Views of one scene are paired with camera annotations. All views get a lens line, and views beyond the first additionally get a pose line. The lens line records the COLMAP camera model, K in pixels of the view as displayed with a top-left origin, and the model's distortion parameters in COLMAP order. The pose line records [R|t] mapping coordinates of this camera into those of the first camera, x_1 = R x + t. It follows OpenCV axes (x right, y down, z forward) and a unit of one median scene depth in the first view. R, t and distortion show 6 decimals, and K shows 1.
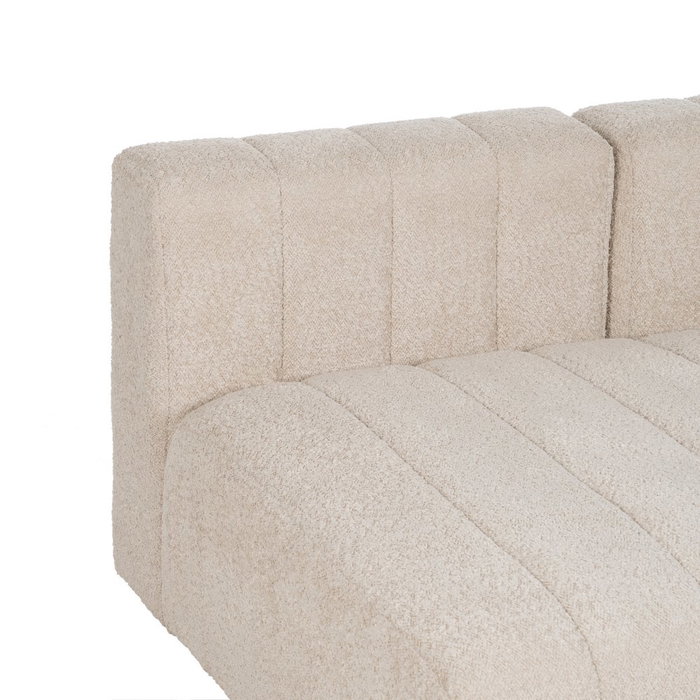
lens RADIAL K [[2560.6, 0, 346.6], [0, 2560.6, 355.1], [0, 0, 1]] dist [0.364293, 0.000000]
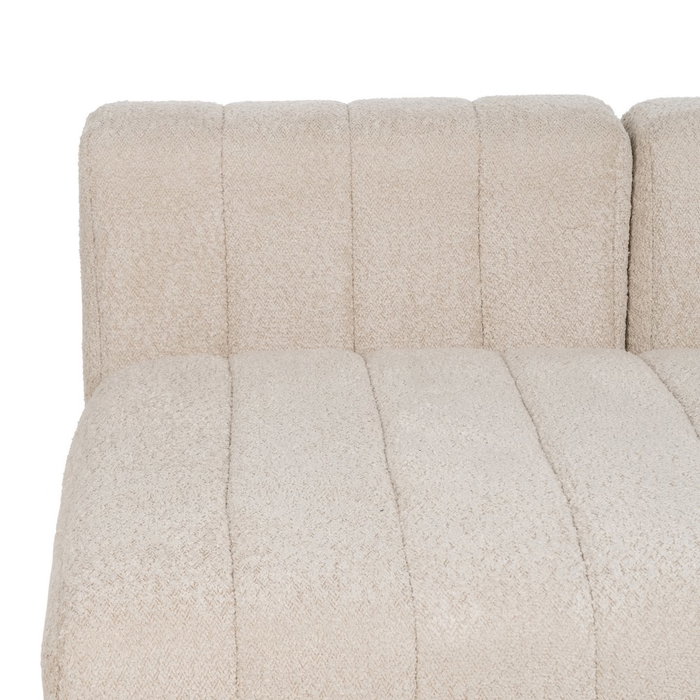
lens RADIAL K [[2560.6, 0, 342.6], [0, 2560.6, 368.9], [0, 0, 1]] dist [0.364293, 0.000000]
pose [[0.925292, 0.075550, -0.371654, 0.361307], [-0.102078, 0.993406, -0.052199, 0.057982], [0.365260, 0.086237, 0.926903, 0.146326]]
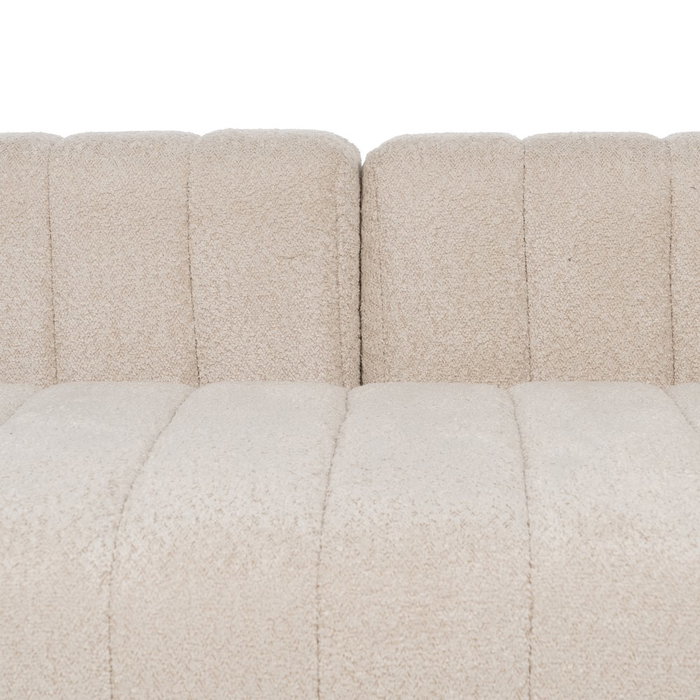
lens RADIAL K [[2560.6, 0, 399.5], [0, 2560.6, 401.8], [0, 0, 1]] dist [0.364293, 0.000000]
pose [[0.886100, 0.019243, -0.463095, 0.513188], [-0.121670, 0.973756, -0.192344, 0.154376], [0.447241, 0.226780, 0.865186, 0.326209]]
